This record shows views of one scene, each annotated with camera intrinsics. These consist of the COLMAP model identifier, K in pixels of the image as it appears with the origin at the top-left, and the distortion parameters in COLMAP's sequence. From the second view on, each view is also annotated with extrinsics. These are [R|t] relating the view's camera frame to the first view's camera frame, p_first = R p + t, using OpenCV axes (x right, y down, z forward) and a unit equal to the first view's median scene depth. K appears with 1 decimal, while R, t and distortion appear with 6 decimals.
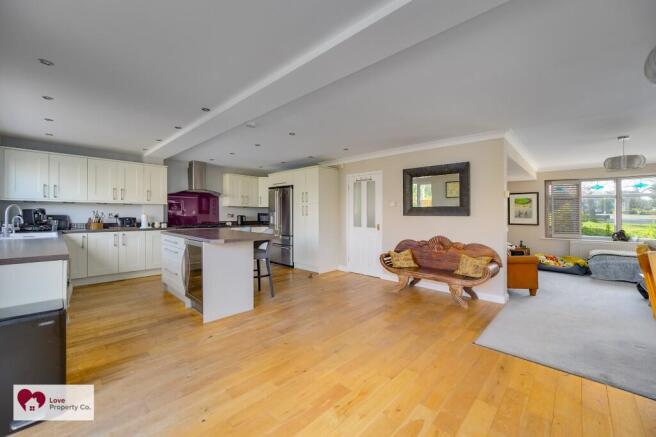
lens RADIAL K [[261.9, 0, 326.6], [0, 261.9, 213.4], [0, 0, 1]] dist [-0.002981, -0.000216]
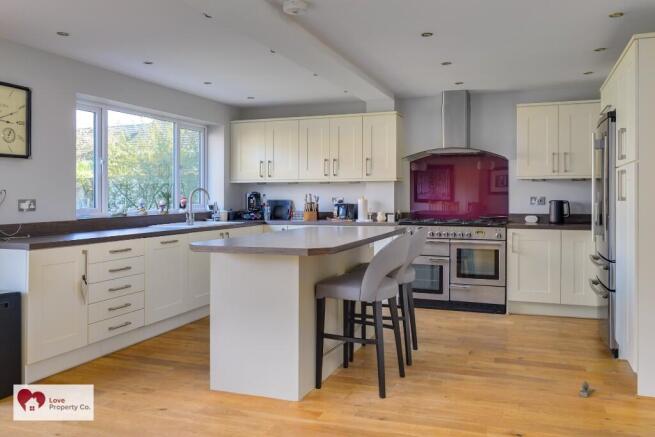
lens RADIAL K [[535.3, 0, 329.0], [0, 535.3, 214.9], [0, 0, 1]] dist [0.013858, 0.003756]
pose [[0.398500, 0.025261, -0.916821, 0.399060], [0.006245, 0.999523, 0.030254, 0.002790], [0.917147, -0.017781, 0.398152, 0.442174]]
